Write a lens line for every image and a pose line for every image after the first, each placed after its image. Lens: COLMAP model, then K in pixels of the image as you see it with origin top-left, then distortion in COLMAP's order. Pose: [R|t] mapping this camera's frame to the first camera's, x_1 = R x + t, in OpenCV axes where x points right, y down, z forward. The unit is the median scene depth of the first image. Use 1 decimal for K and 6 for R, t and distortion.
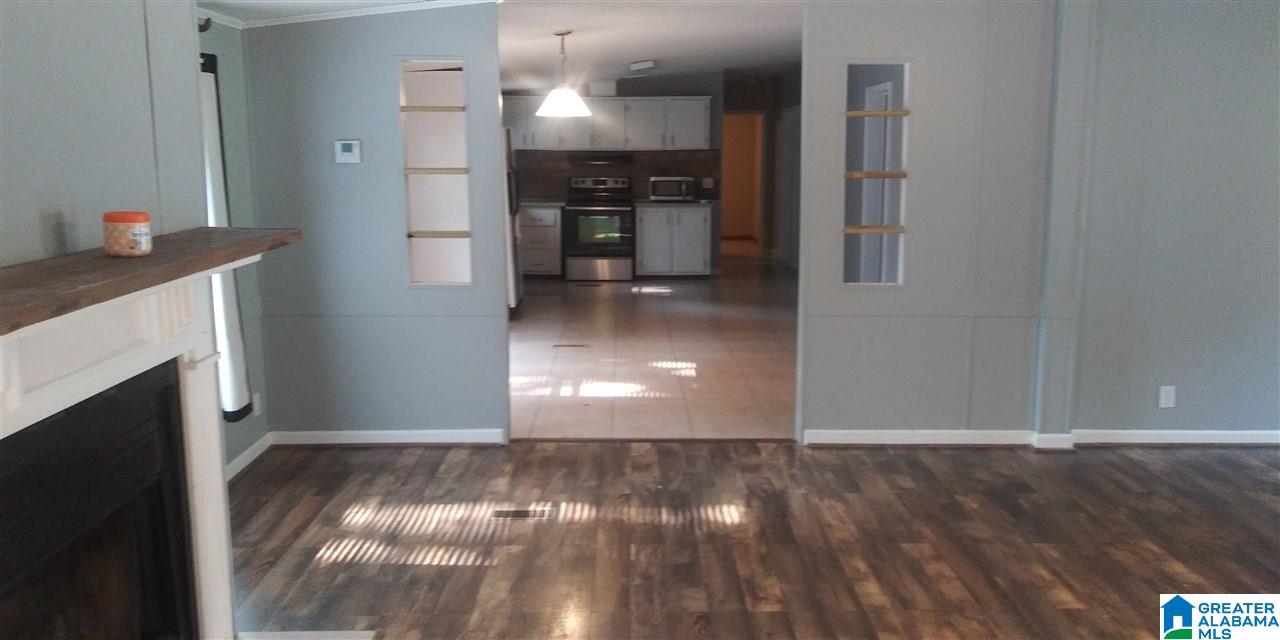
lens RADIAL K [[1041.4, 0, 640.0], [0, 1041.4, 320.0], [0, 0, 1]] dist [0.004265, 0.000504]
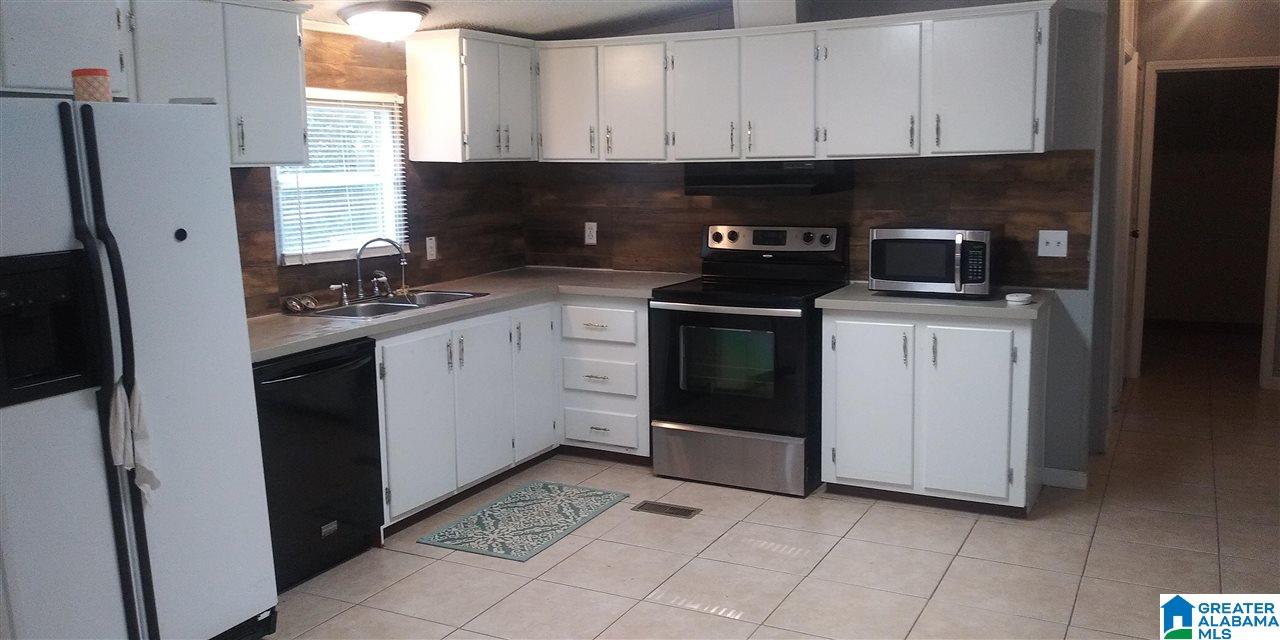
lens RADIAL K [[1041.4, 0, 640.0], [0, 1041.4, 320.0], [0, 0, 1]] dist [0.004265, 0.000504]
pose [[0.882881, 0.054898, -0.466376, 0.151291], [-0.061534, 0.998104, 0.001001, -0.132457], [0.465547, 0.027815, 0.884586, 0.835461]]
